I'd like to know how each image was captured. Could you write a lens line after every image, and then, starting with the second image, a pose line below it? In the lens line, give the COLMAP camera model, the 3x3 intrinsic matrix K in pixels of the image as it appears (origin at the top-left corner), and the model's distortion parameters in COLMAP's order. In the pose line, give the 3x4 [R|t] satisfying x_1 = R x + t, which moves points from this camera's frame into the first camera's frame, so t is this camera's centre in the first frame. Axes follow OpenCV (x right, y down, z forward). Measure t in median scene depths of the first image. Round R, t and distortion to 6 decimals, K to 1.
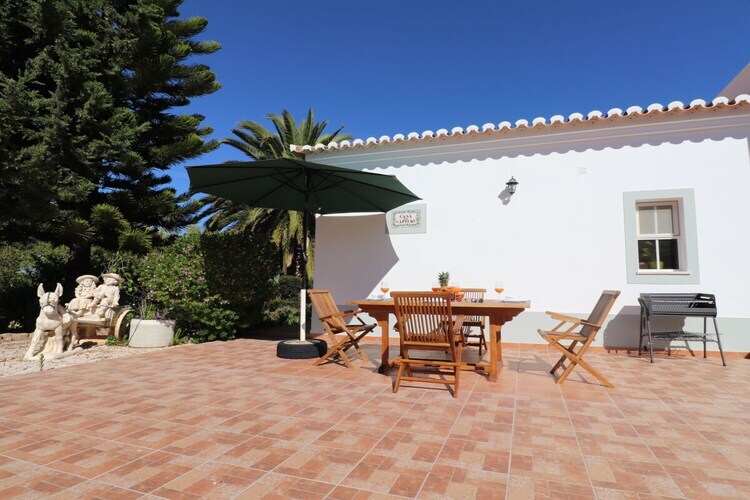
lens RADIAL K [[422.0, 0, 375.0], [0, 422.0, 250.0], [0, 0, 1]] dist [0.016122, -0.000070]
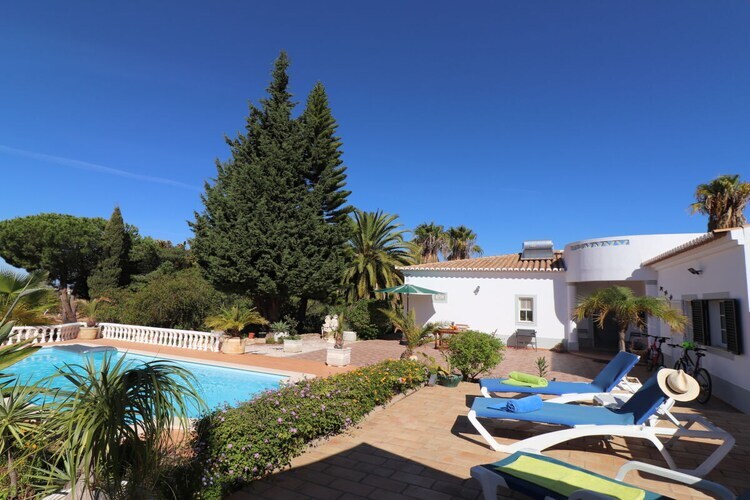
lens RADIAL K [[394.3, 0, 332.7], [0, 394.3, 252.7], [0, 0, 1]] dist [-0.004265, -0.001667]
pose [[0.987710, 0.001017, -0.156297, -0.253087], [-0.005303, 0.999621, -0.027002, -0.352363], [0.156210, 0.027499, 0.987341, -1.977384]]
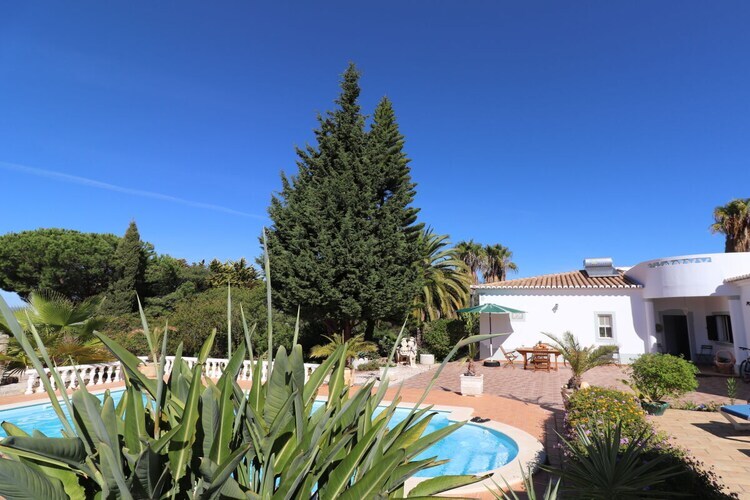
lens RADIAL K [[396.8, 0, 402.4], [0, 396.8, 250.5], [0, 0, 1]] dist [-0.004231, -0.000840]
pose [[0.999919, -0.007291, -0.010413, -0.764219], [0.006470, 0.997025, -0.076806, -0.365843], [0.010942, 0.076732, 0.996992, -1.905313]]
